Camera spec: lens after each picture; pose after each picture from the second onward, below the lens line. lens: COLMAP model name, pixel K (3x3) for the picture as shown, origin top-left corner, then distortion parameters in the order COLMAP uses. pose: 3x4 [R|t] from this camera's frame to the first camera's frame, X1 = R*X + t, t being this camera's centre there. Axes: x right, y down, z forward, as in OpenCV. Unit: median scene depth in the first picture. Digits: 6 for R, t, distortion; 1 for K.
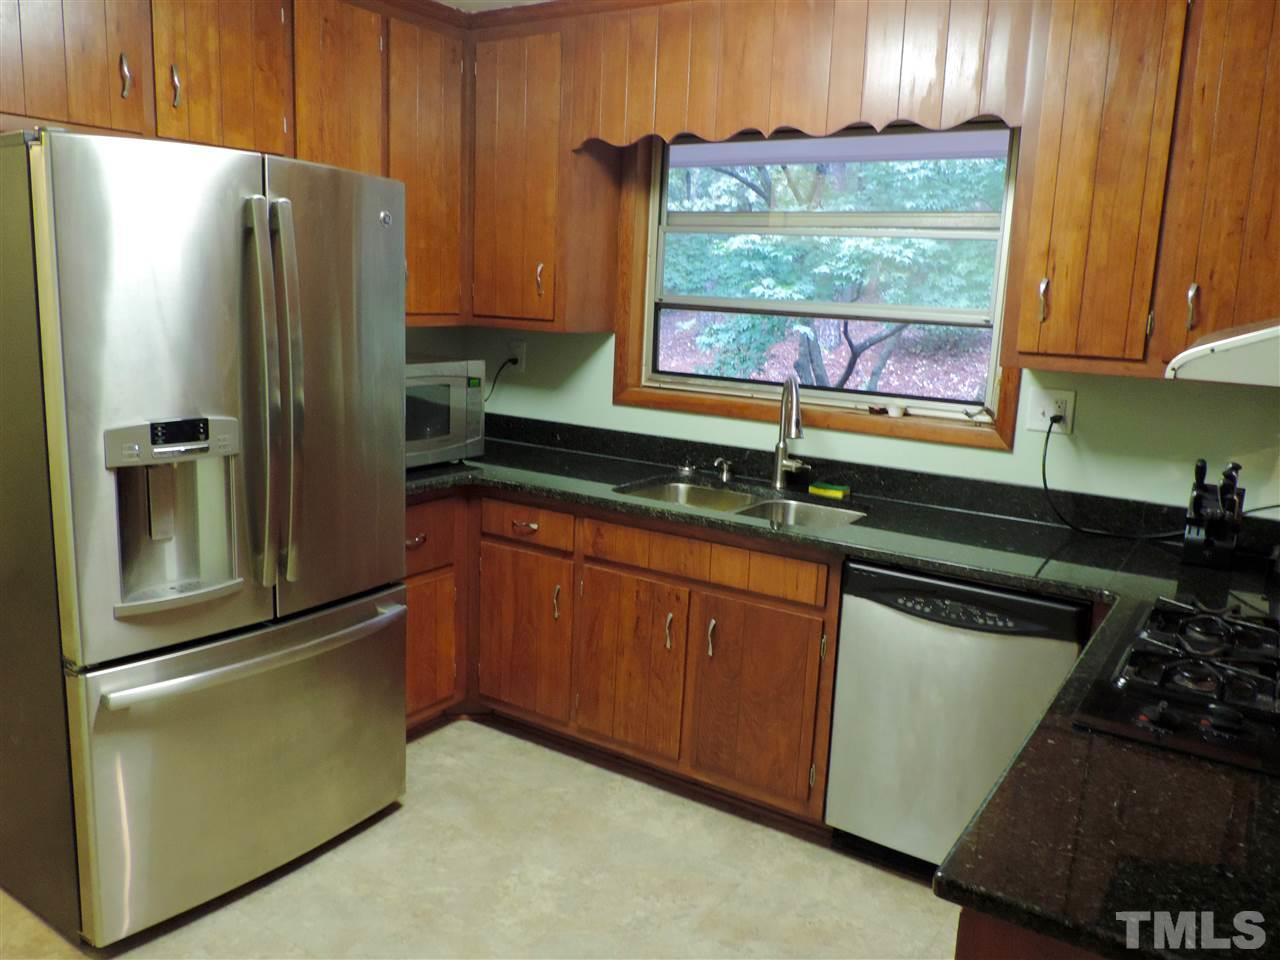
lens RADIAL K [[978.5, 0, 640.0], [0, 978.5, 480.0], [0, 0, 1]] dist [-0.040985, -0.000094]
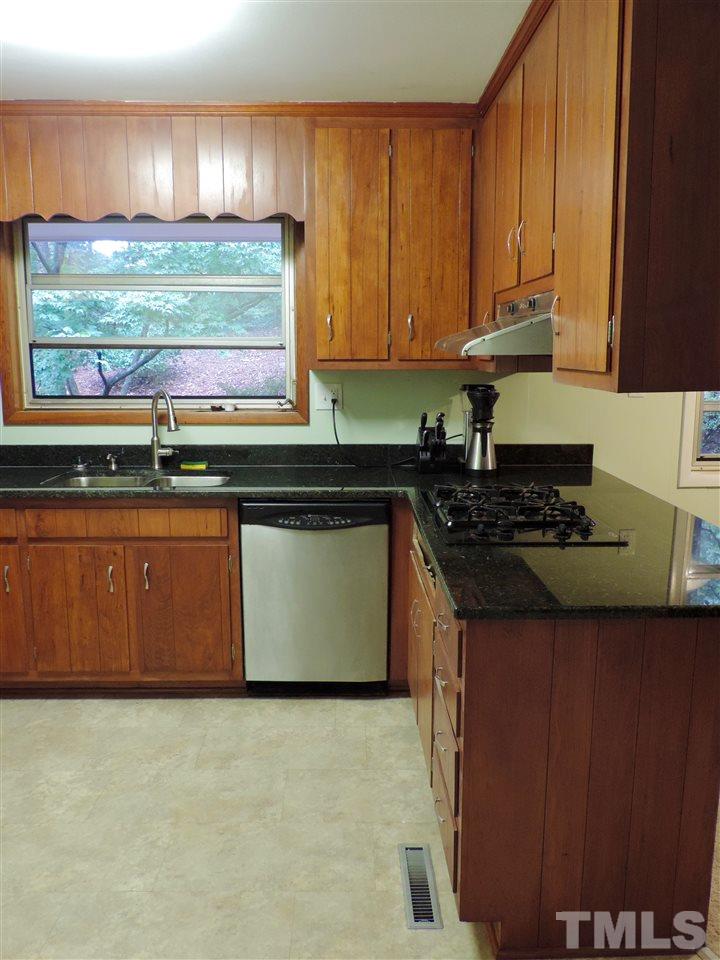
lens RADIAL K [[733.9, 0, 360.0], [0, 733.9, 480.0], [0, 0, 1]] dist [-0.040985, -0.000094]
pose [[0.818102, -0.135941, 0.558774, -0.239277], [0.138712, 0.989616, 0.037669, 0.027605], [-0.558093, 0.046692, 0.828464, -0.043585]]
